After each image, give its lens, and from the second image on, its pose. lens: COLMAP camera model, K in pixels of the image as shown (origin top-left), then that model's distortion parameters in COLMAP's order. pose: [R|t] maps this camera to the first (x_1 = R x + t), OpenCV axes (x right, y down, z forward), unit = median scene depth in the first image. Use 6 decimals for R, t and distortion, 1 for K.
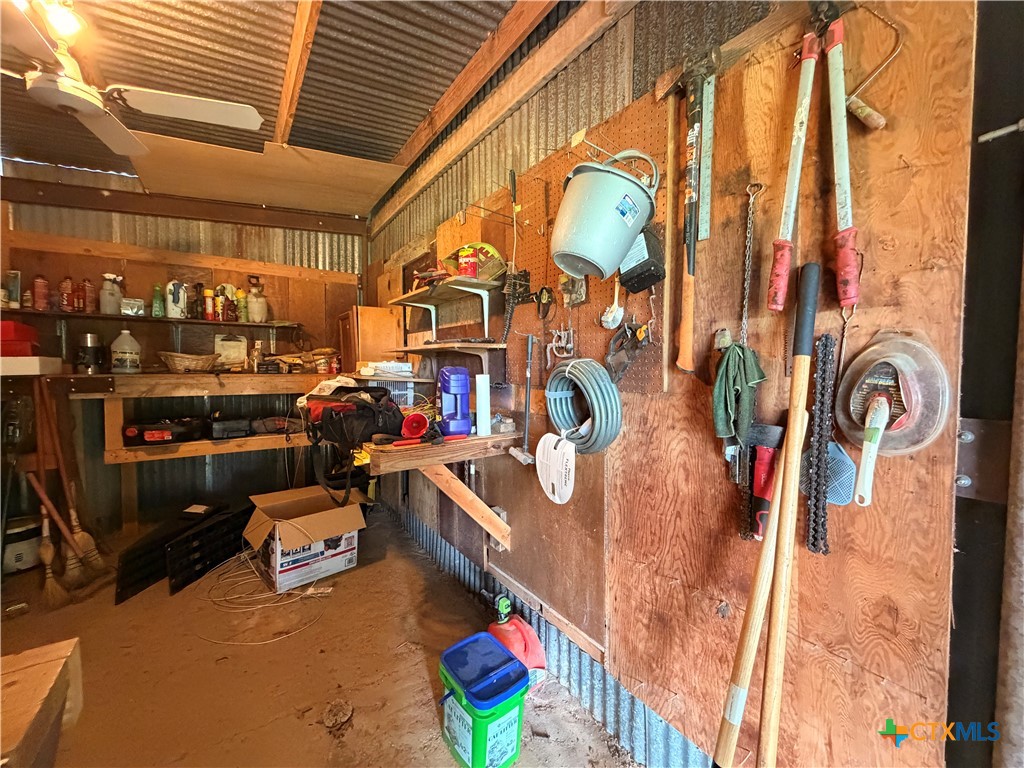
lens RADIAL K [[408.6, 0, 509.6], [0, 408.6, 381.6], [0, 0, 1]] dist [0.000161, 0.000339]
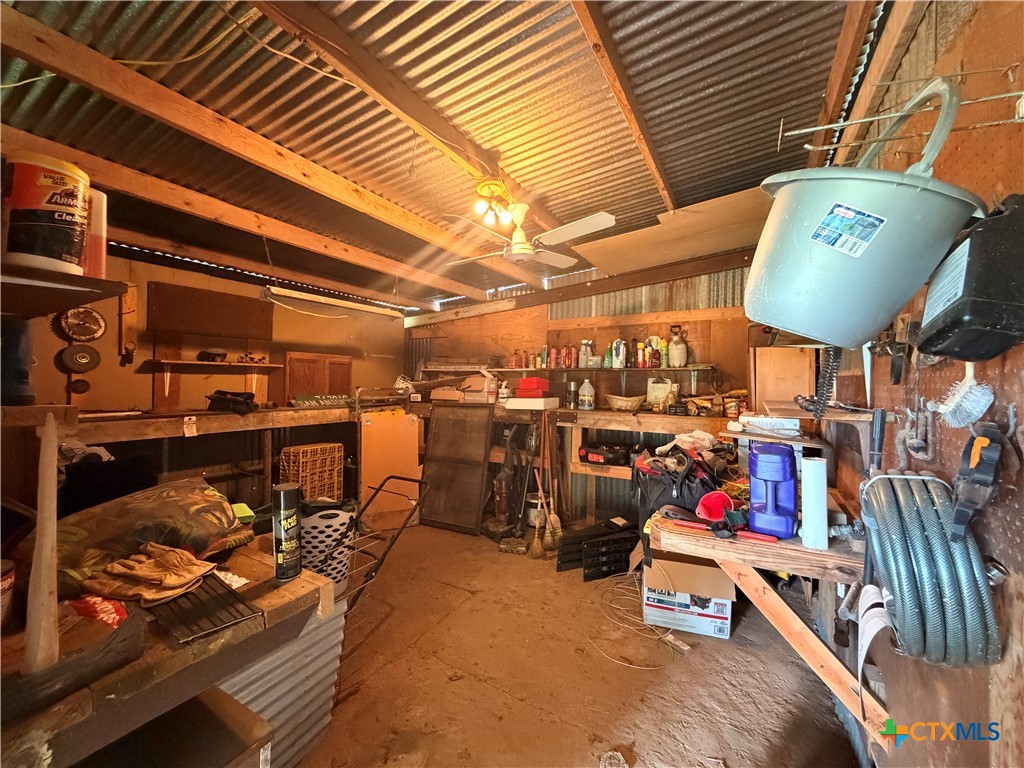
lens RADIAL K [[408.6, 0, 510.0], [0, 408.6, 382.1], [0, 0, 1]] dist [0.000161, 0.000339]
pose [[0.430938, -0.000292, -0.902382, 0.226571], [-0.044842, 0.998758, -0.021738, -0.073206], [0.901267, 0.049832, 0.430389, 0.147939]]
